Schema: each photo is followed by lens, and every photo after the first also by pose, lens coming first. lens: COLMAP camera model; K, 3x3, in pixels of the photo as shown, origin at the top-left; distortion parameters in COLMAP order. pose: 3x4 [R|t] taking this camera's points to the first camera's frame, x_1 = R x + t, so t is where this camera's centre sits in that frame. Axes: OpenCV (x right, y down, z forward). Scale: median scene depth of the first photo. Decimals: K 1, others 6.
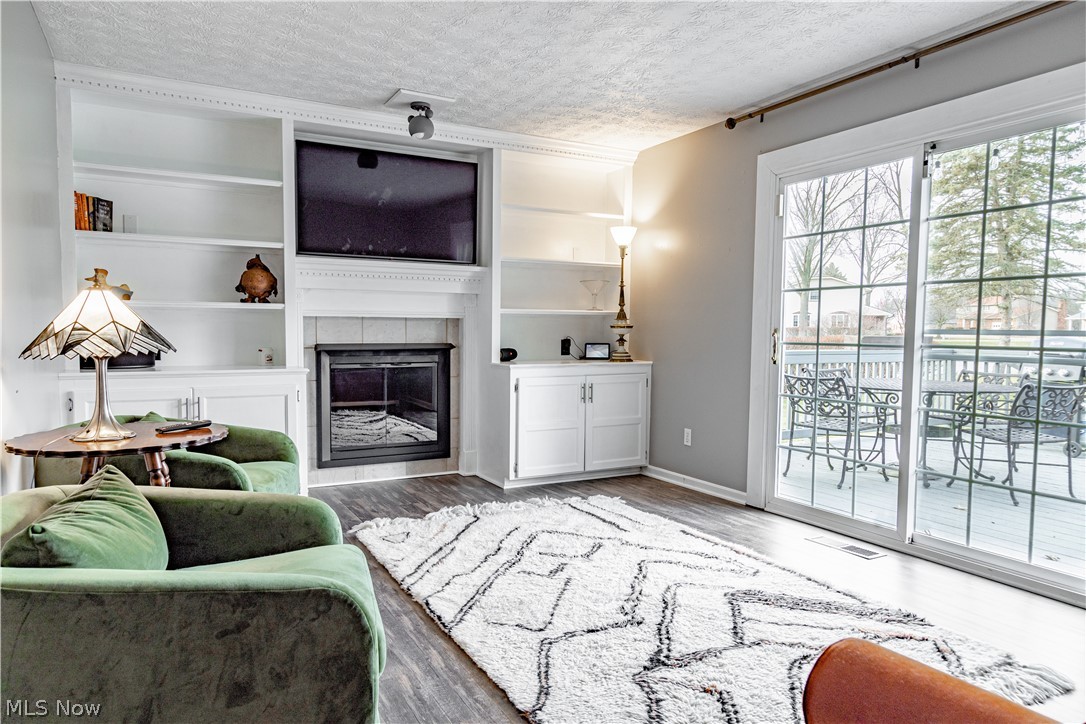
lens RADIAL K [[731.1, 0, 574.5], [0, 731.1, 385.9], [0, 0, 1]] dist [0.019815, -0.003275]
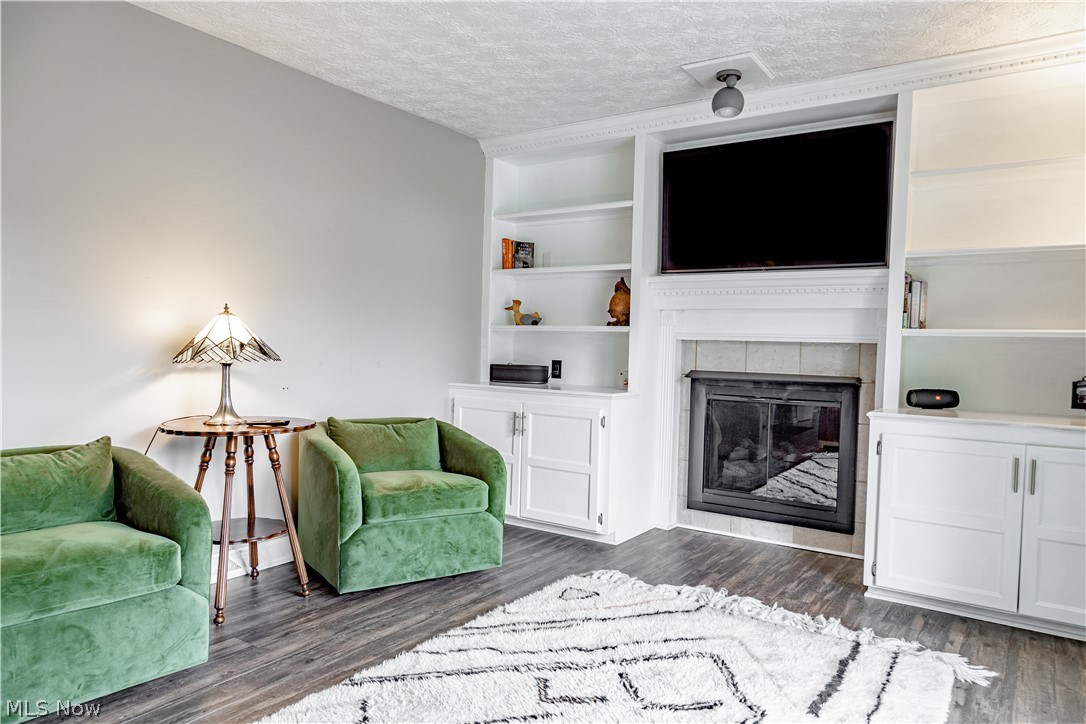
lens RADIAL K [[735.1, 0, 520.3], [0, 735.1, 379.4], [0, 0, 1]] dist [0.005643, 0.000838]
pose [[0.425432, 0.047589, -0.903738, 0.427318], [-0.095164, 0.995432, 0.007619, -0.037210], [0.899973, 0.082762, 0.428018, 0.476607]]
